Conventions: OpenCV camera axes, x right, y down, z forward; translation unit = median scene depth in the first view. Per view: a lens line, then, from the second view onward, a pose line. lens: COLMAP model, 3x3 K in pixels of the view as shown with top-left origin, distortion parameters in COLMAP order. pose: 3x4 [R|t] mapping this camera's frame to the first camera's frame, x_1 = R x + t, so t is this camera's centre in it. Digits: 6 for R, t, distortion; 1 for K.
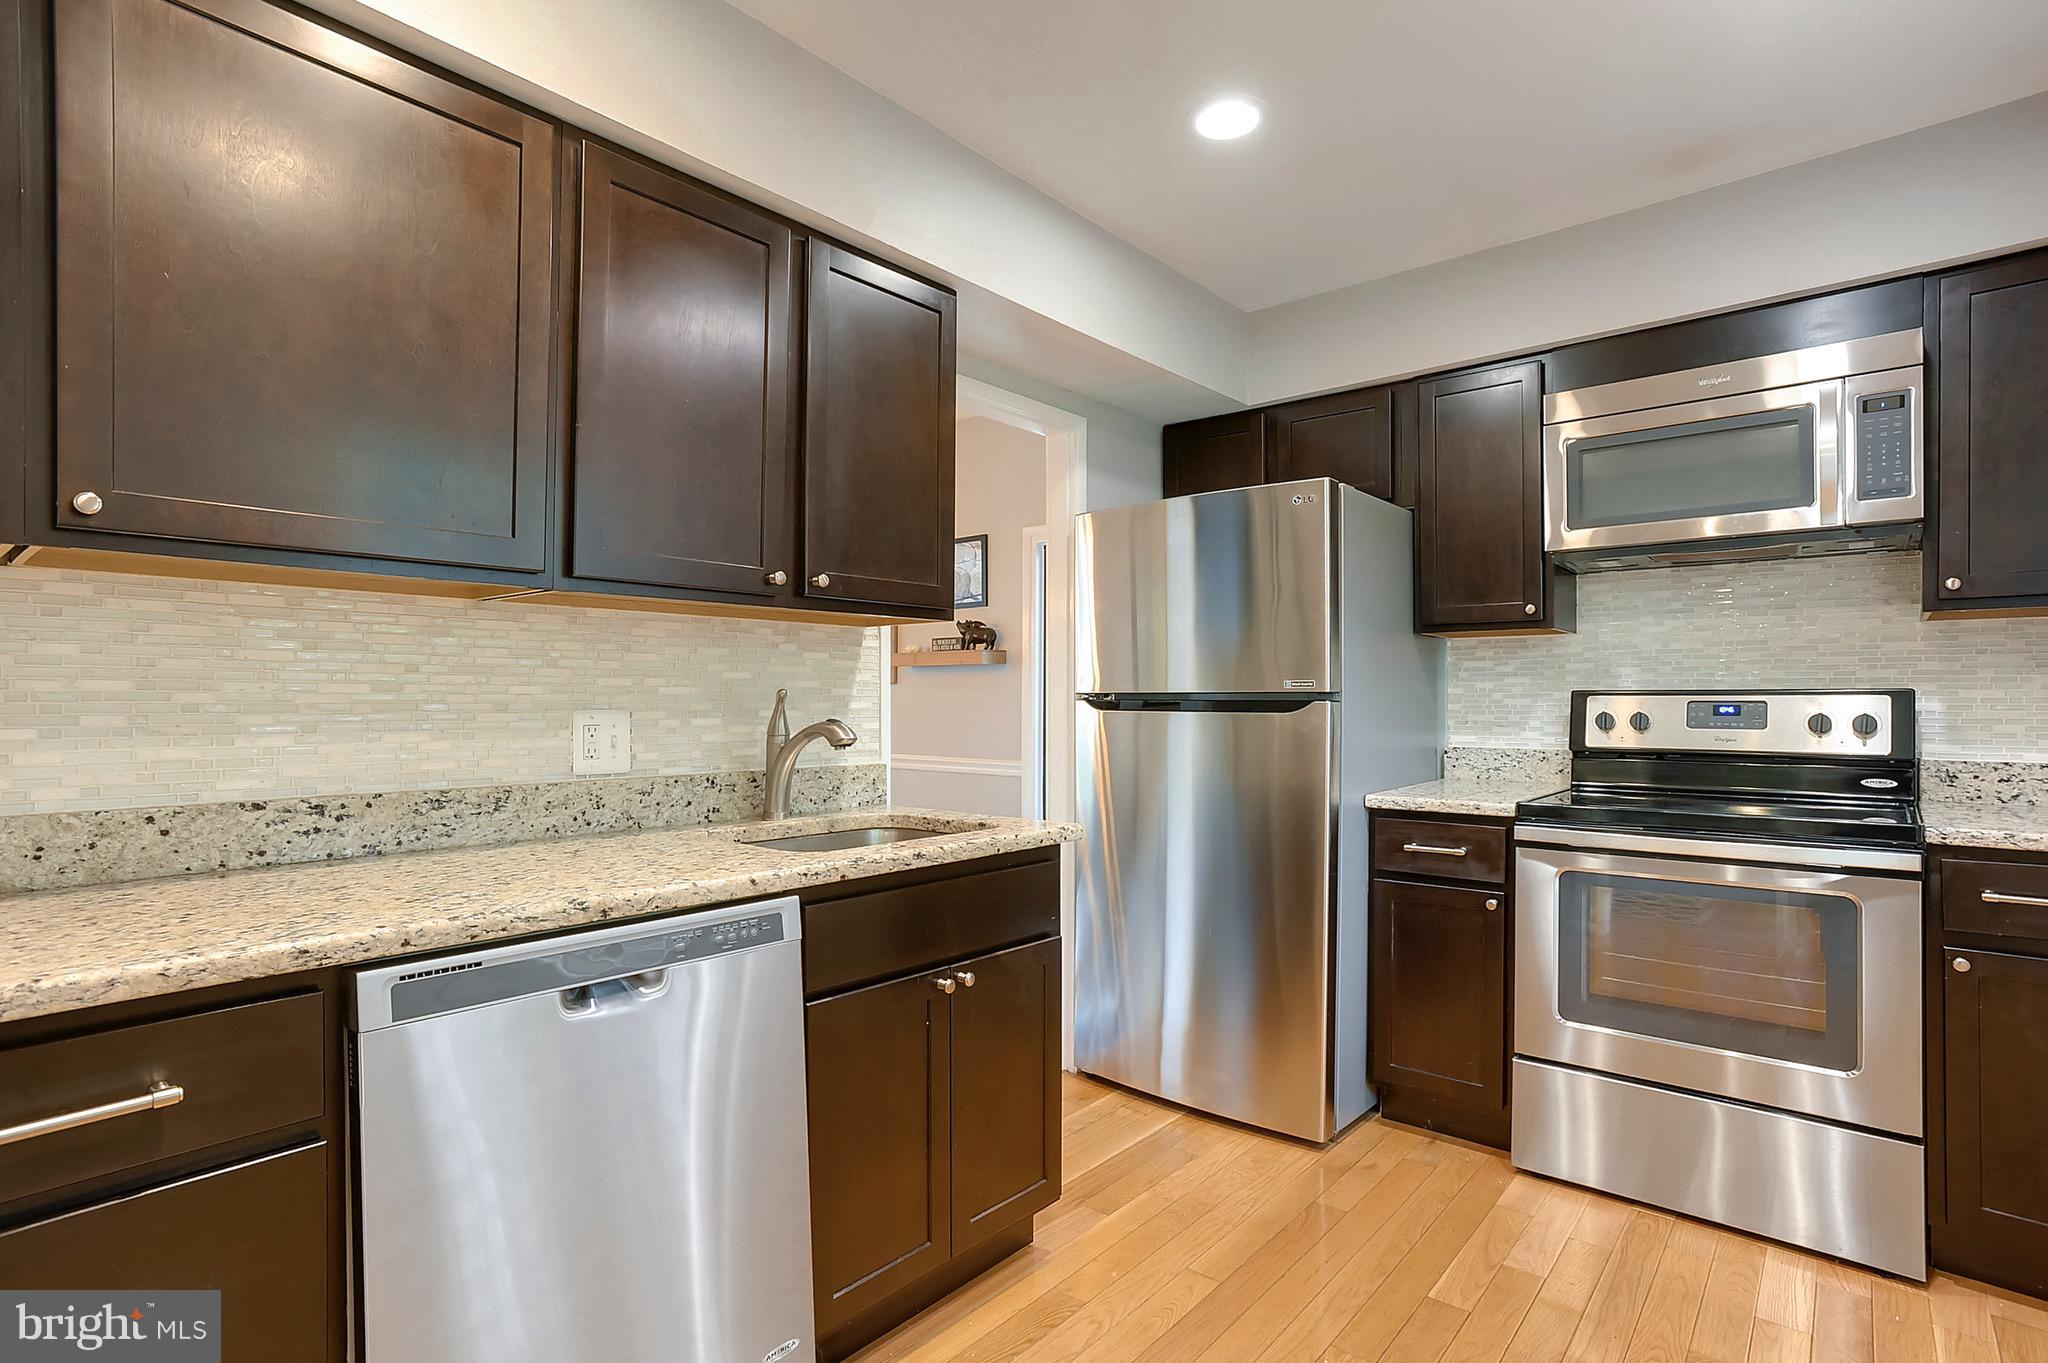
lens RADIAL K [[991.2, 0, 1026.8], [0, 991.2, 697.5], [0, 0, 1]] dist [-0.015195, 0.003232]
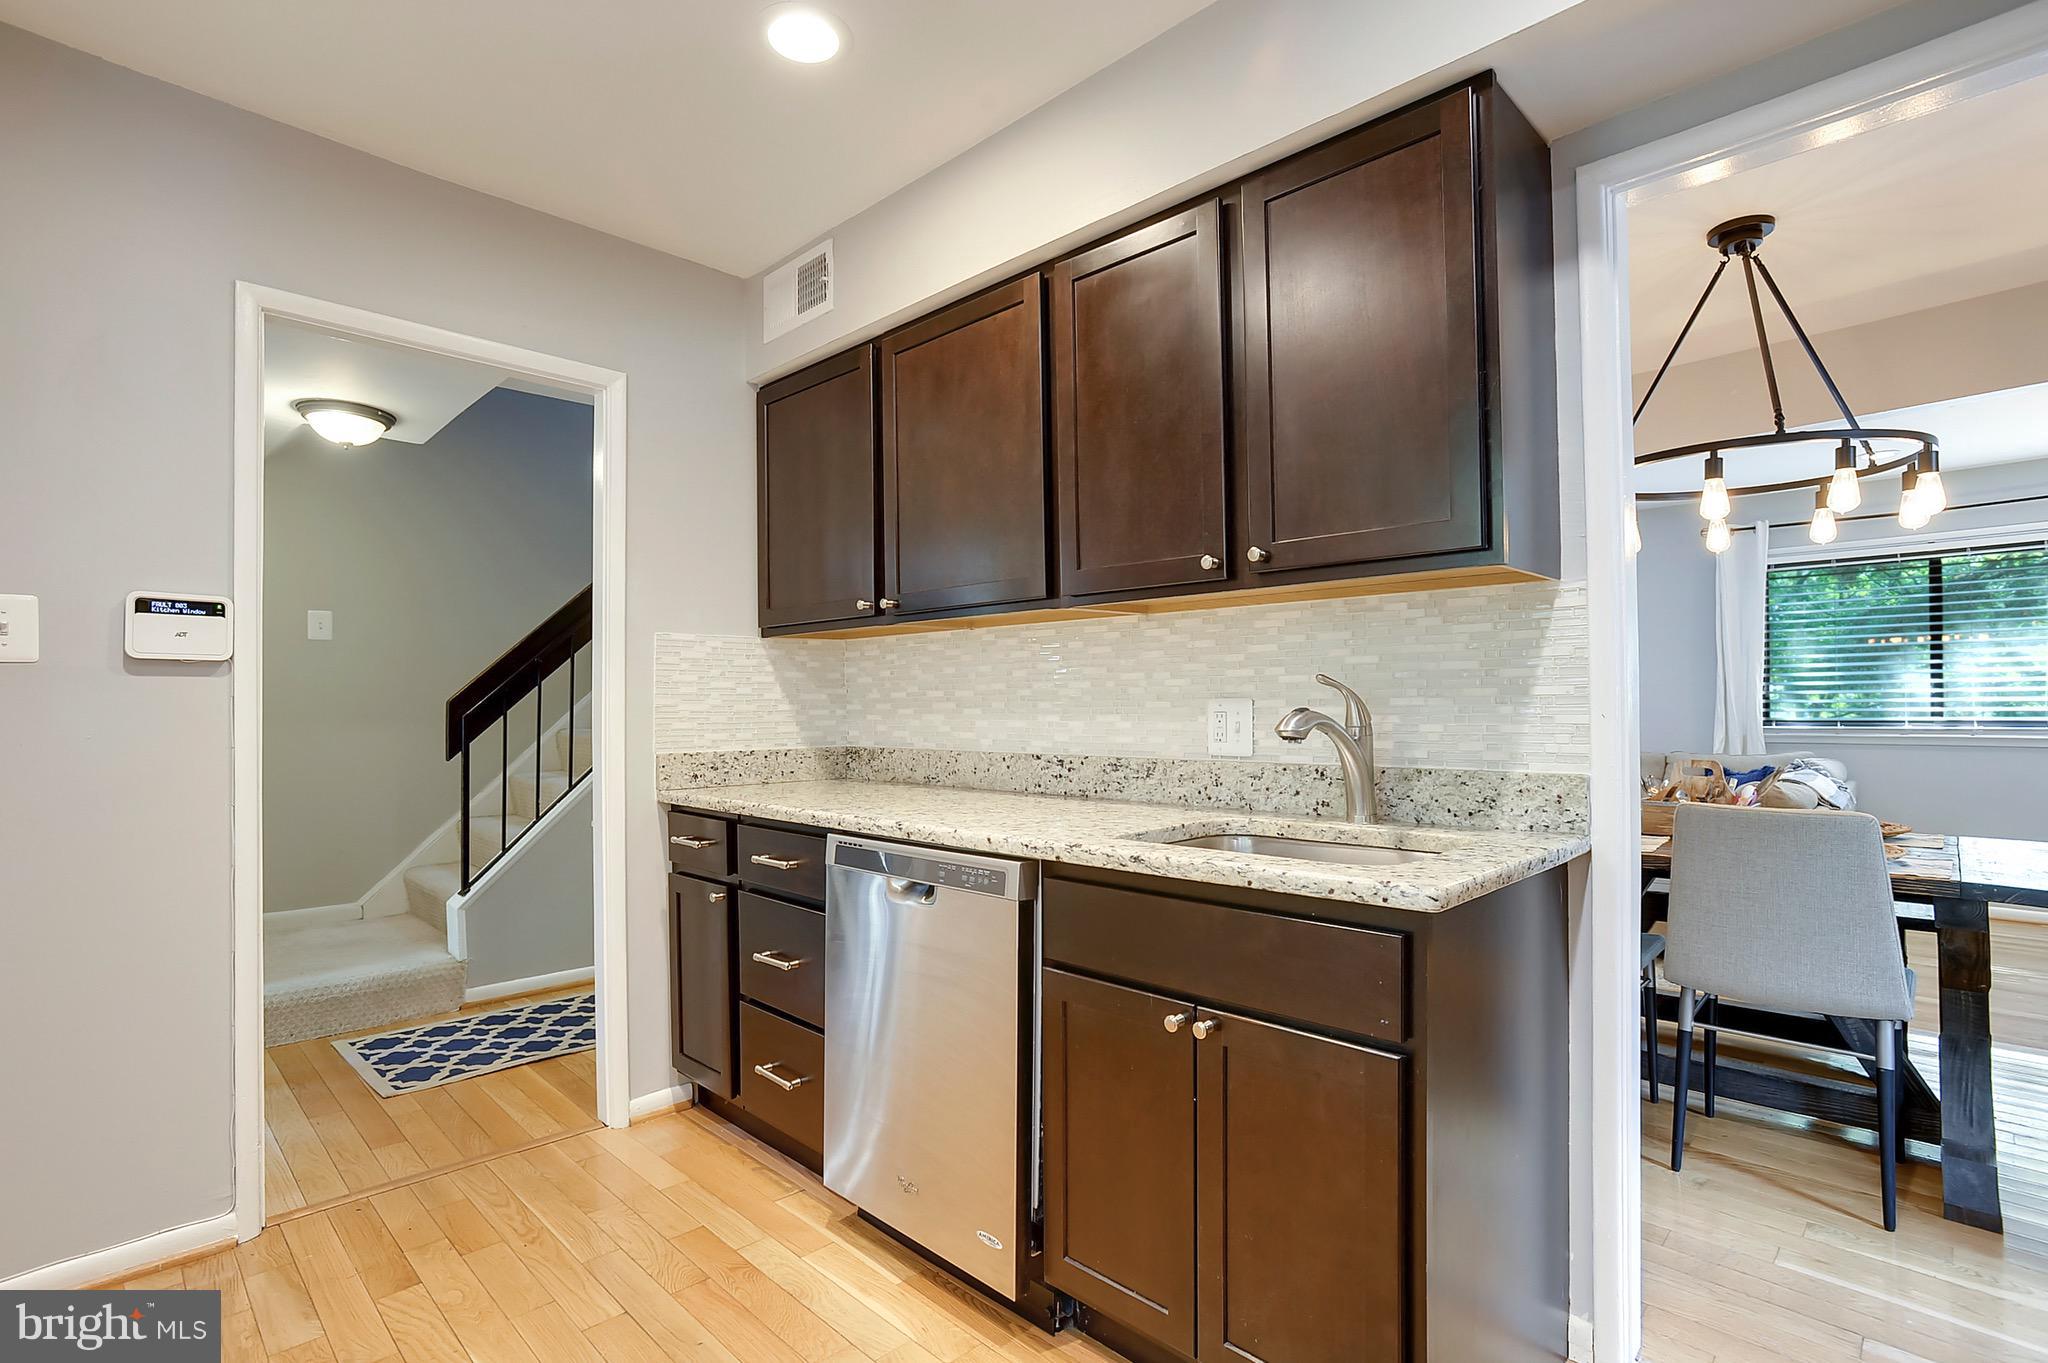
lens RADIAL K [[991.2, 0, 1027.2], [0, 991.2, 672.6], [0, 0, 1]] dist [-0.015195, 0.003232]
pose [[-0.041927, -0.029510, -0.998685, 0.763549], [0.013328, 0.999458, -0.030093, 0.015484], [0.999032, -0.014572, -0.041511, 0.898303]]
